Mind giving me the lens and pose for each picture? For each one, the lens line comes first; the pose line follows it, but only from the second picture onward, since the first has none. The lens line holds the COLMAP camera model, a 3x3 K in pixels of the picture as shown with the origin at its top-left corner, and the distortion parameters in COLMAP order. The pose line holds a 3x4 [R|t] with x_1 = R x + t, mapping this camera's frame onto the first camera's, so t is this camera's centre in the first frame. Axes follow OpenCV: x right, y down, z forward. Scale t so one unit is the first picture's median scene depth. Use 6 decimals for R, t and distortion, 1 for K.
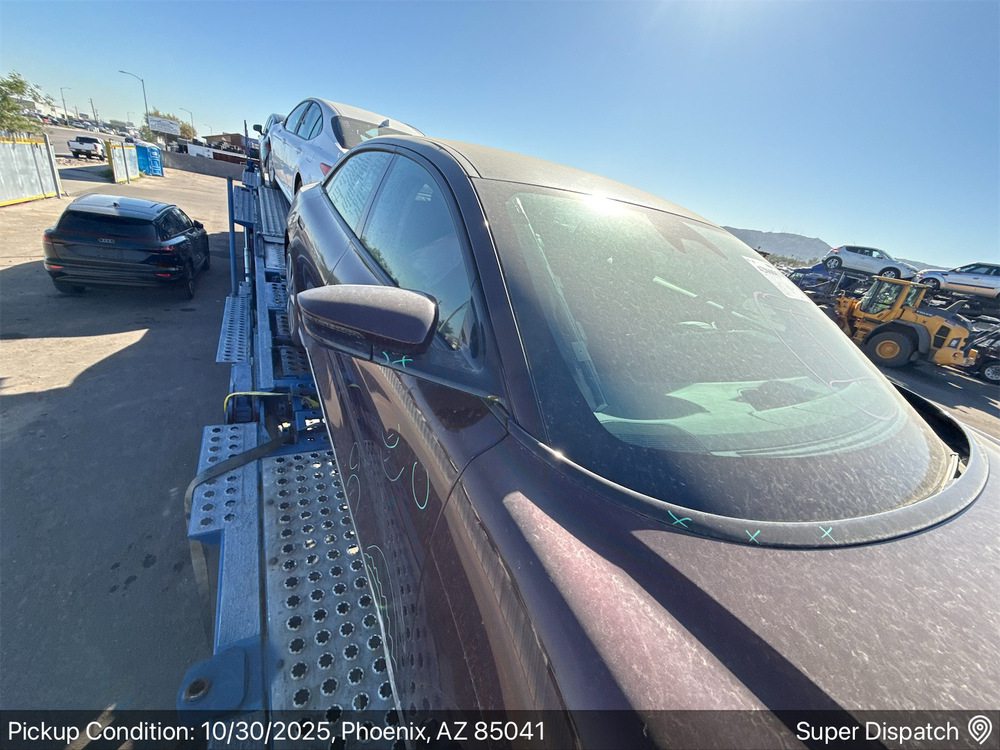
lens RADIAL K [[407.2, 0, 500.0], [0, 407.2, 375.0], [0, 0, 1]] dist [-0.000377, 0.000566]
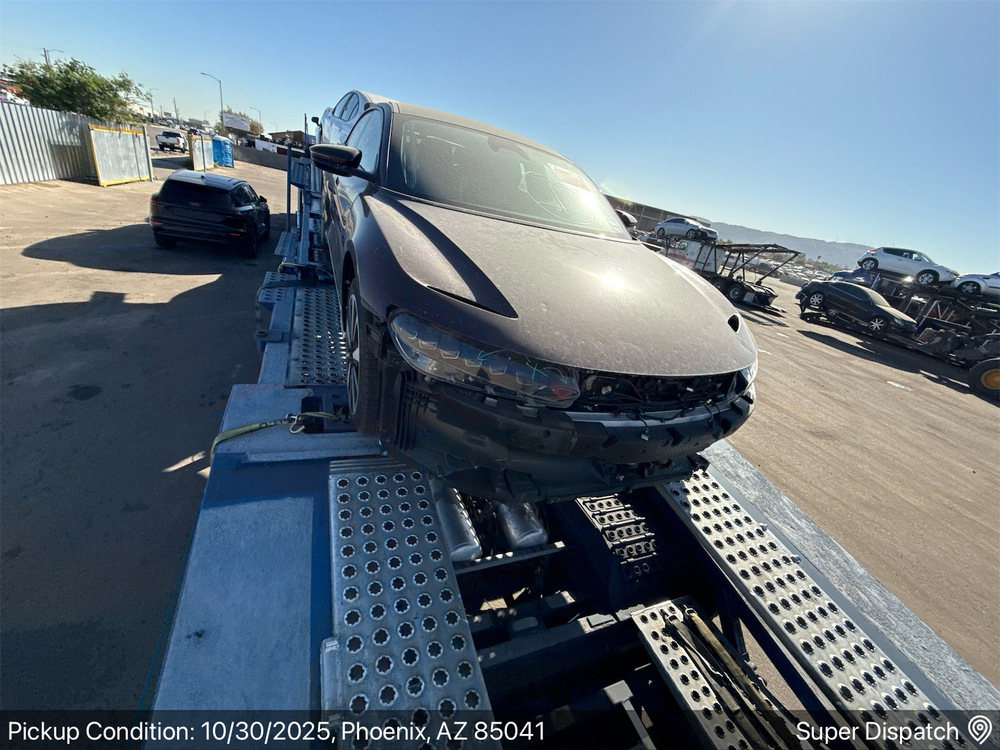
lens RADIAL K [[407.2, 0, 500.0], [0, 407.2, 375.0], [0, 0, 1]] dist [-0.000377, 0.000566]
pose [[0.994299, 0.060078, -0.088087, 0.051170], [-0.060174, 0.998187, 0.001563, 0.058536], [0.088021, 0.003747, 0.996112, -0.074020]]
